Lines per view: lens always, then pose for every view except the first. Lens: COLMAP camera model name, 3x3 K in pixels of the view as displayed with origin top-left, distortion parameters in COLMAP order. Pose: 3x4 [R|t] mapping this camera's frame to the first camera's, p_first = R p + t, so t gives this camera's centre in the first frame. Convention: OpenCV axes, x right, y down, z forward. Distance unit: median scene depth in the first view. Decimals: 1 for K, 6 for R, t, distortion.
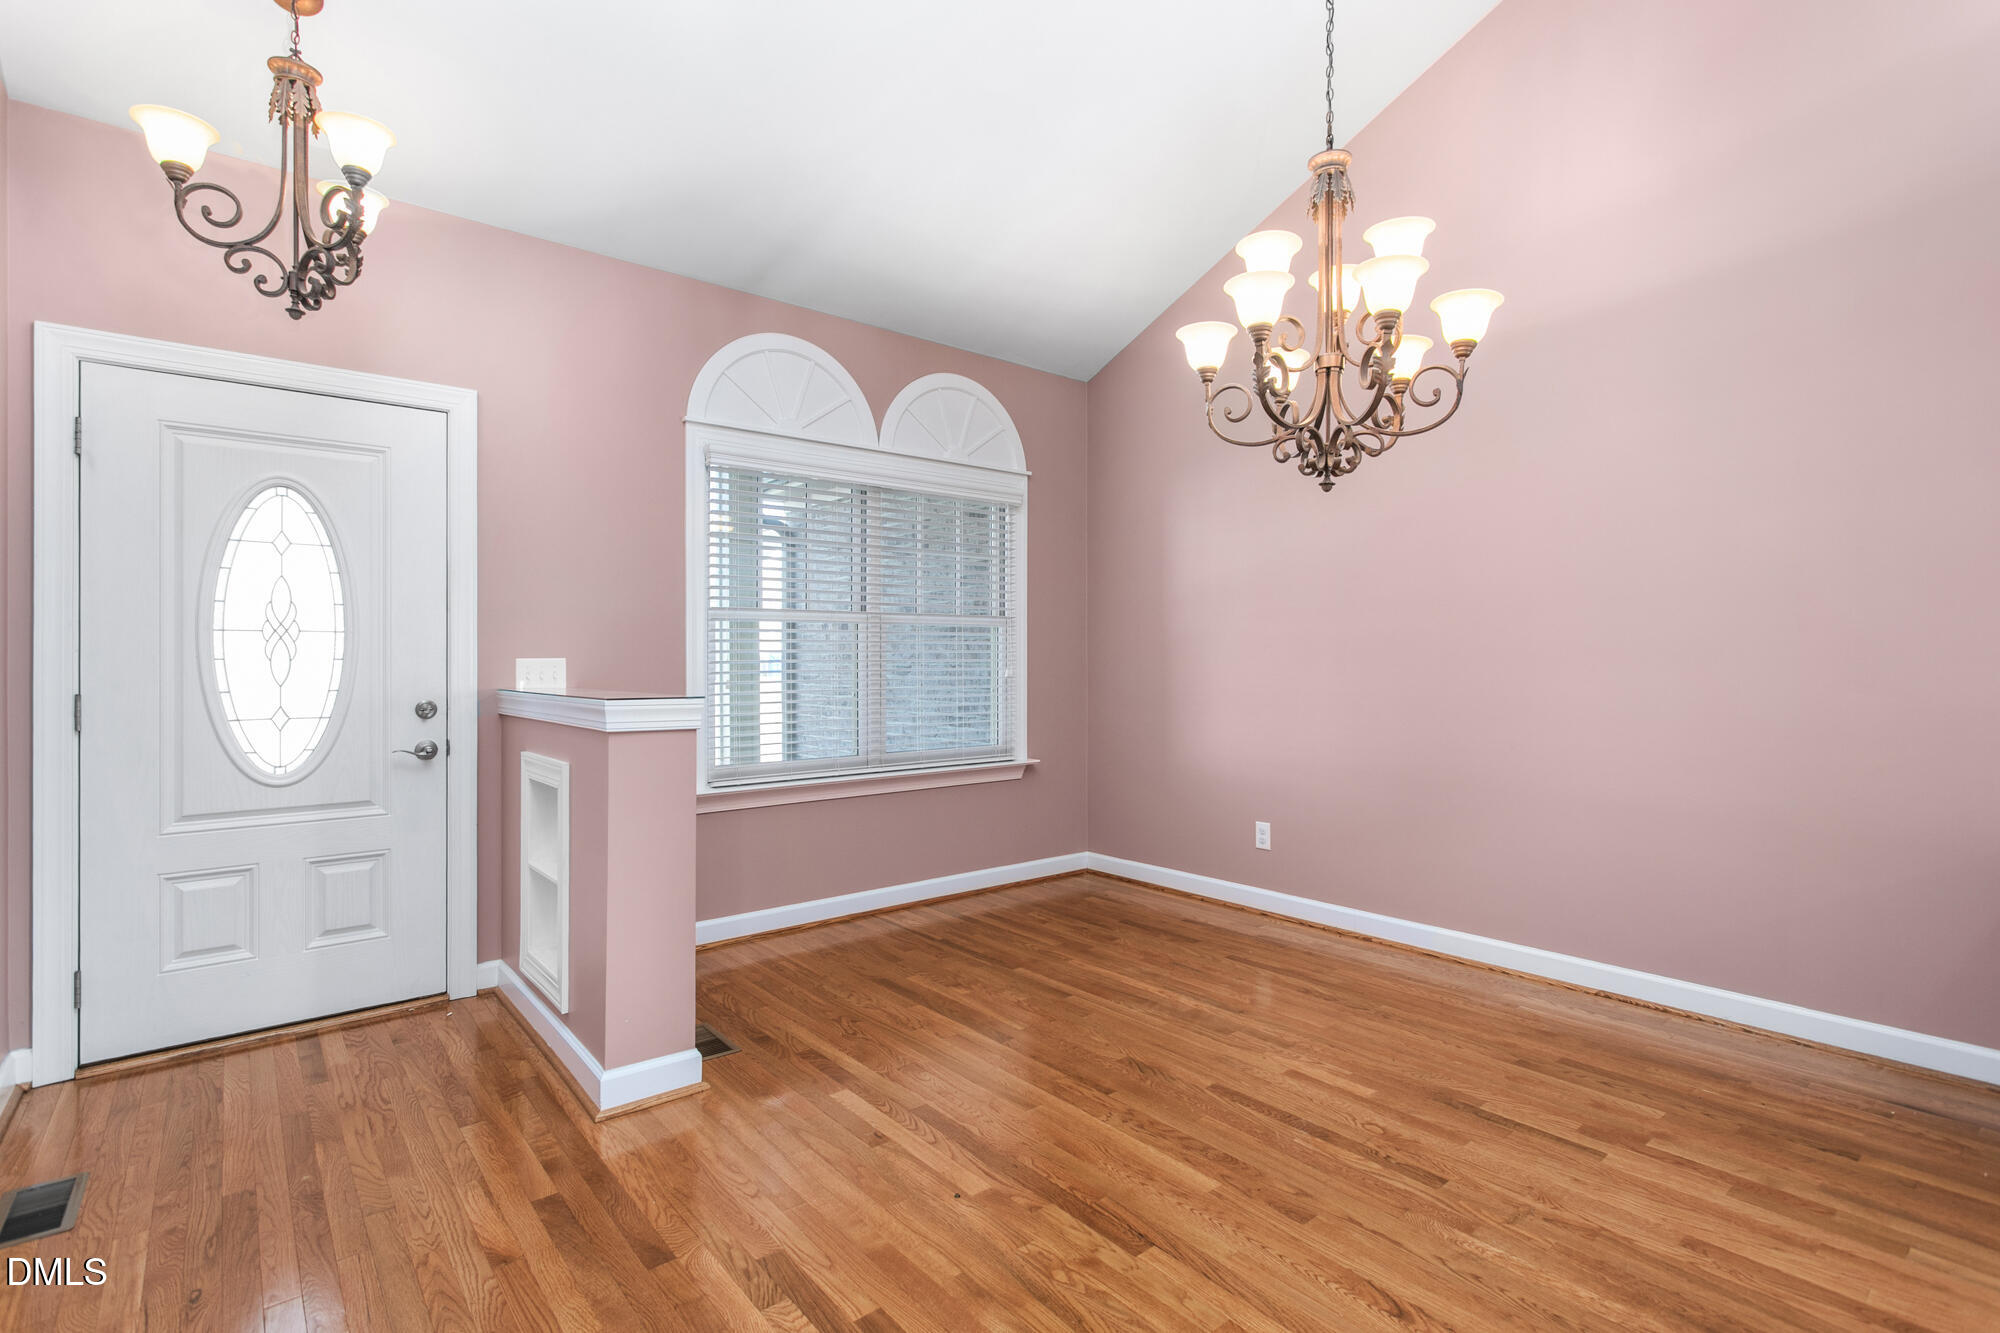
lens RADIAL K [[957.2, 0, 1016.2], [0, 957.2, 663.1], [0, 0, 1]] dist [0.005187, 0.000978]
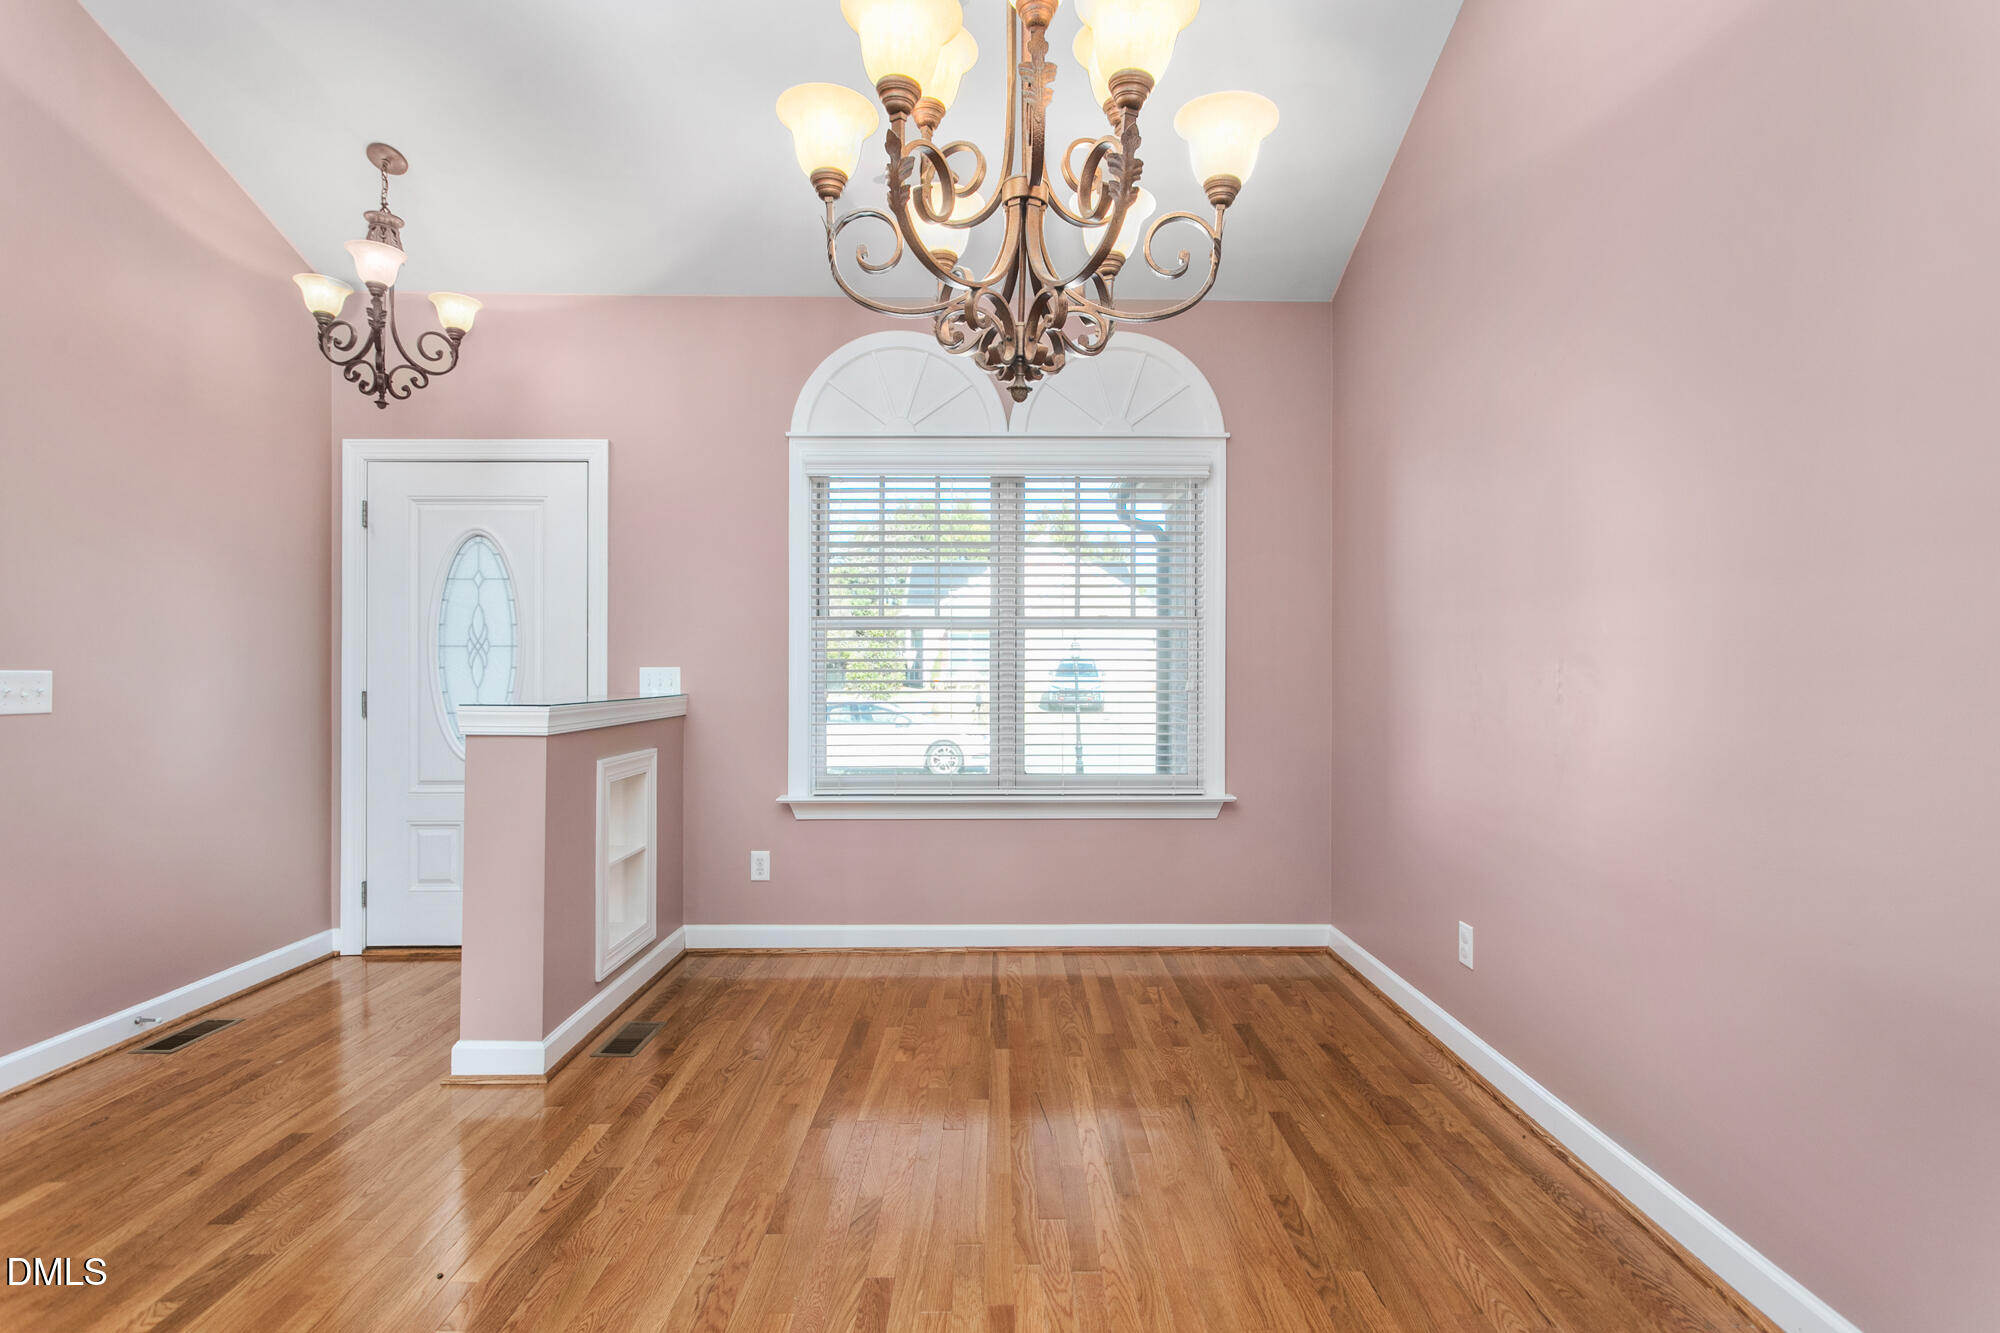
lens RADIAL K [[957.5, 0, 1000.0], [0, 957.5, 666.5], [0, 0, 1]] dist [0.001063, 0.001514]
pose [[0.771814, -0.001045, -0.635848, 0.502450], [-0.004395, 0.999966, -0.006978, 0.000510], [0.635834, 0.008180, 0.771783, 0.361381]]
